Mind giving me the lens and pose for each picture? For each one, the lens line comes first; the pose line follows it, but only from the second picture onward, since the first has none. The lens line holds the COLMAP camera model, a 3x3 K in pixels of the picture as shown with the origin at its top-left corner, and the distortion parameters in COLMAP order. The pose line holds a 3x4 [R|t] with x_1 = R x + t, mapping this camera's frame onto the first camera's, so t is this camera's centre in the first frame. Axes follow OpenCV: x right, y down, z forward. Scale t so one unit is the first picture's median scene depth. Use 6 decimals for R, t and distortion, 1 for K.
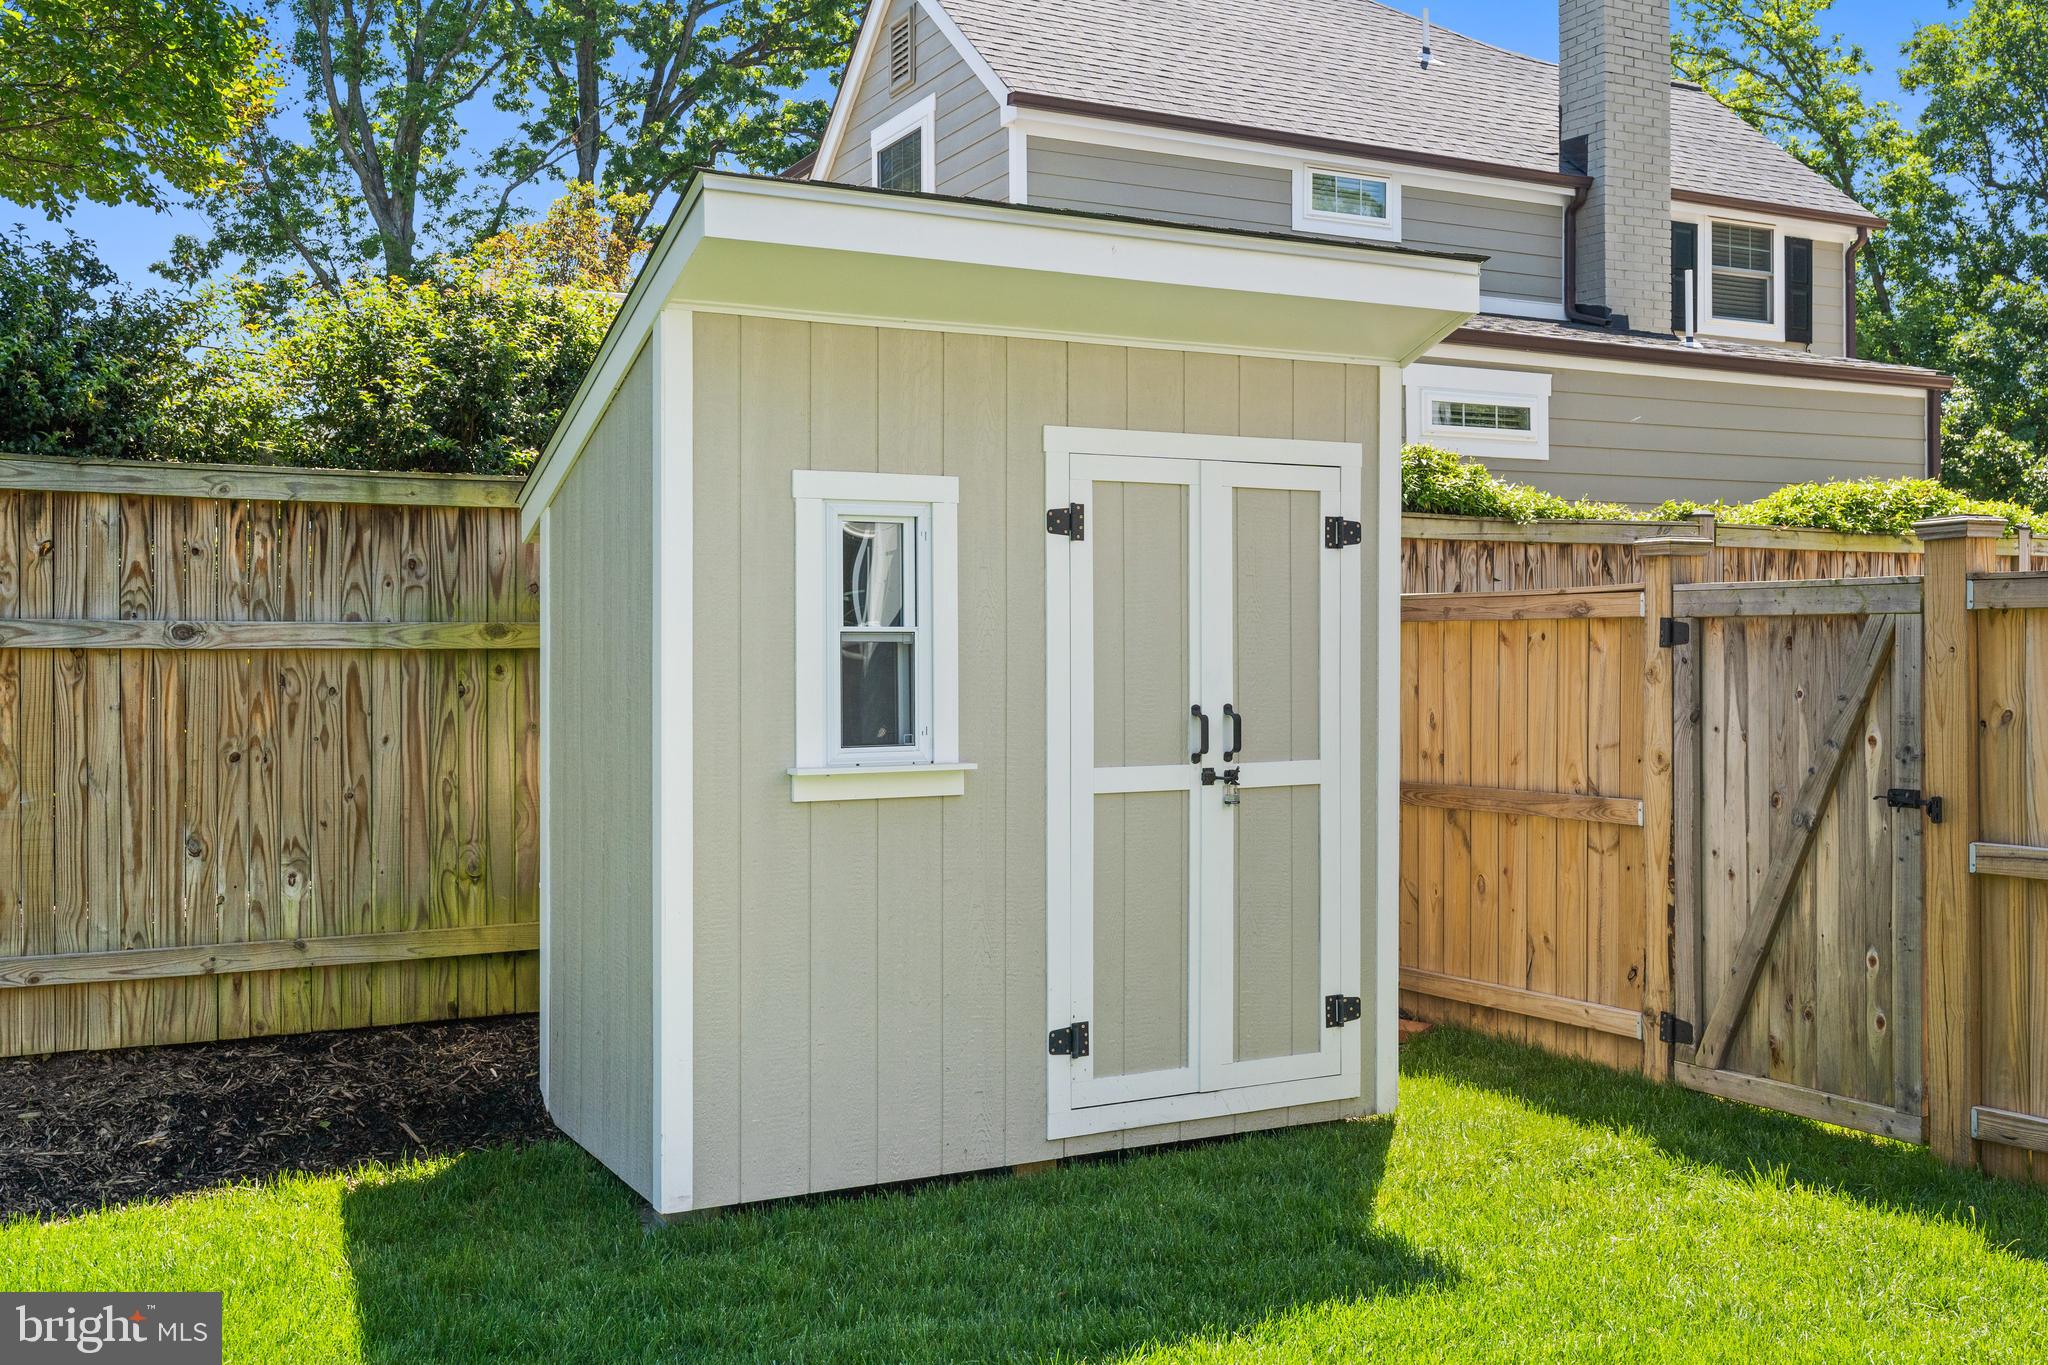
lens RADIAL K [[1919.5, 0, 1001.6], [0, 1919.5, 661.3], [0, 0, 1]] dist [0.005295, 0.000000]
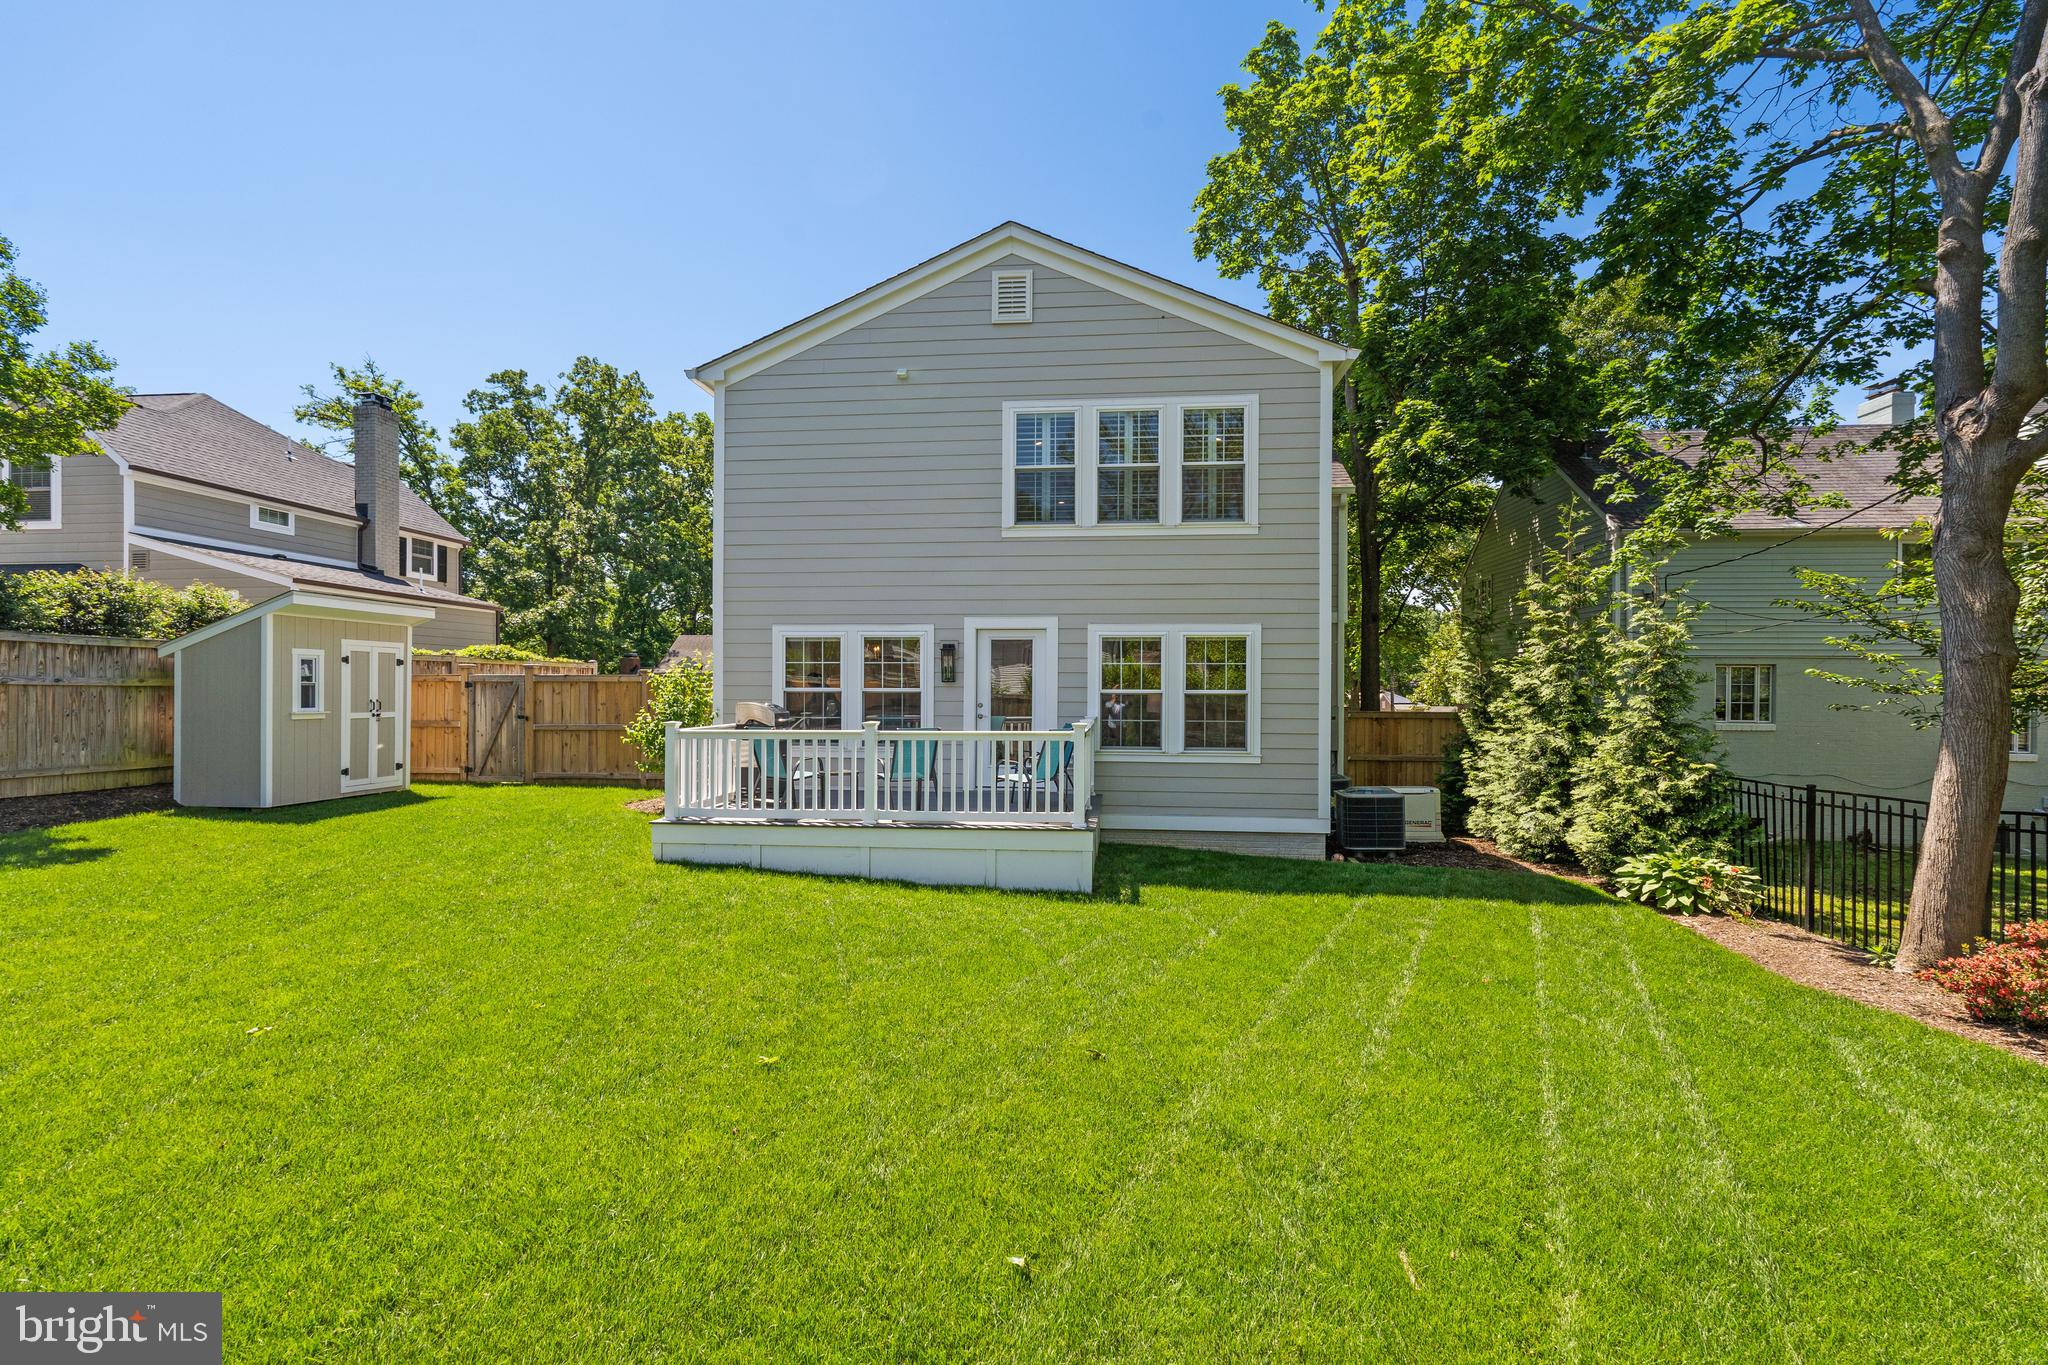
lens RADIAL K [[986.0, 0, 1007.5], [0, 986.0, 688.4], [0, 0, 1]] dist [0.006727, 0.000736]
pose [[0.561771, 0.007370, 0.827260, -0.345304], [-0.000492, 0.999963, -0.008574, 0.005368], [-0.827293, 0.004409, 0.561754, -0.549748]]
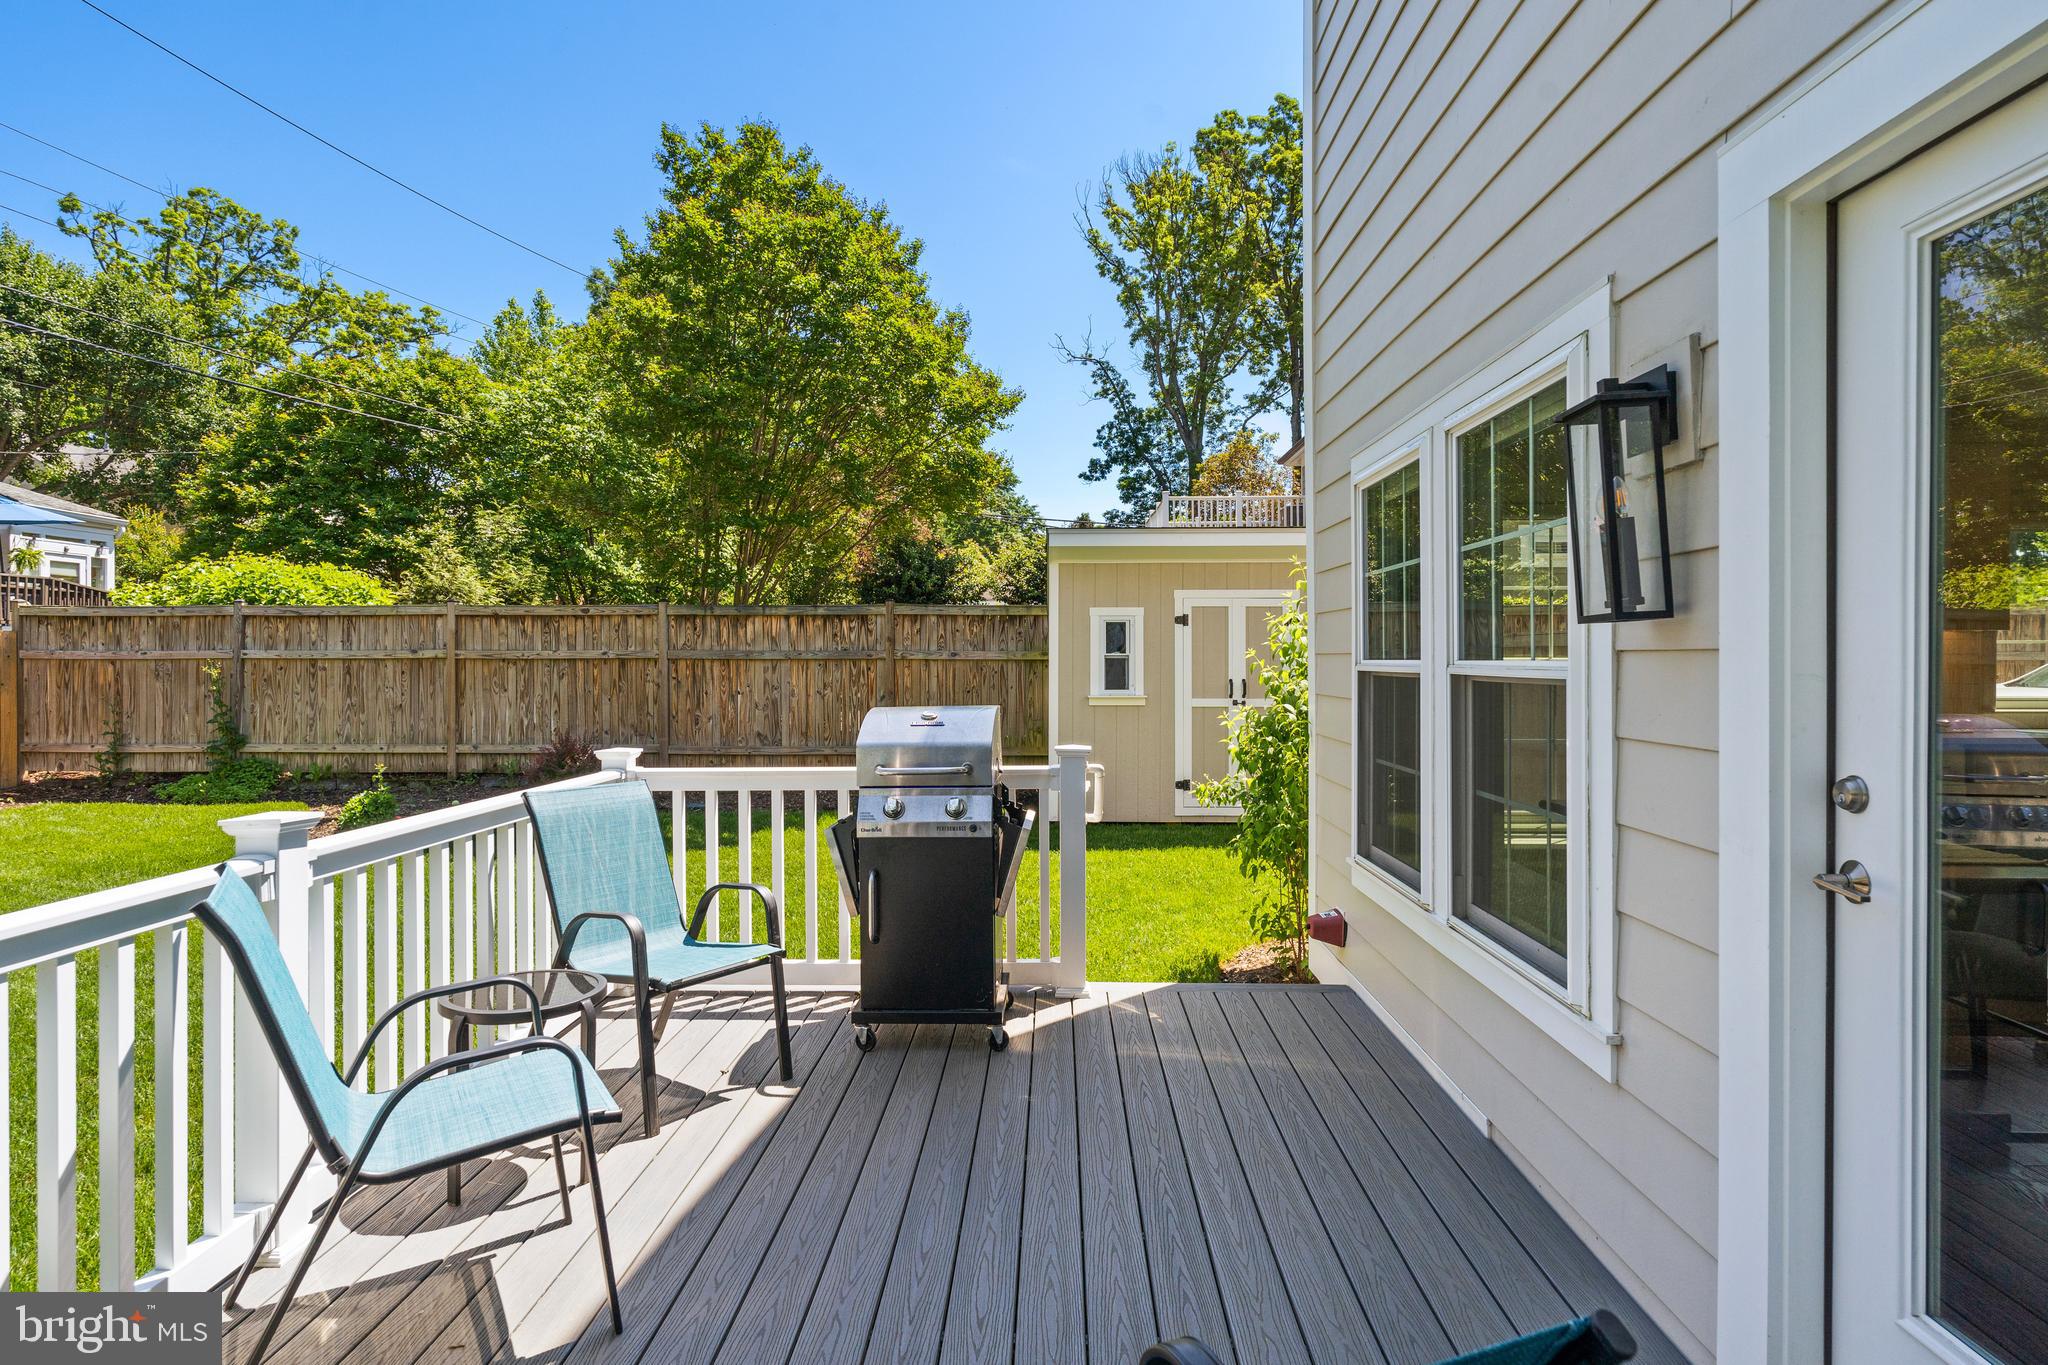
lens RADIAL K [[1140.9, 0, 1032.0], [0, 1140.9, 660.8], [0, 0, 1]] dist [0.003604, 0.002982]
pose [[0.877151, 0.003557, -0.480202, 0.237713], [-0.004878, 0.999987, -0.001502, -0.000576], [0.480190, 0.003660, 0.877157, -0.252022]]
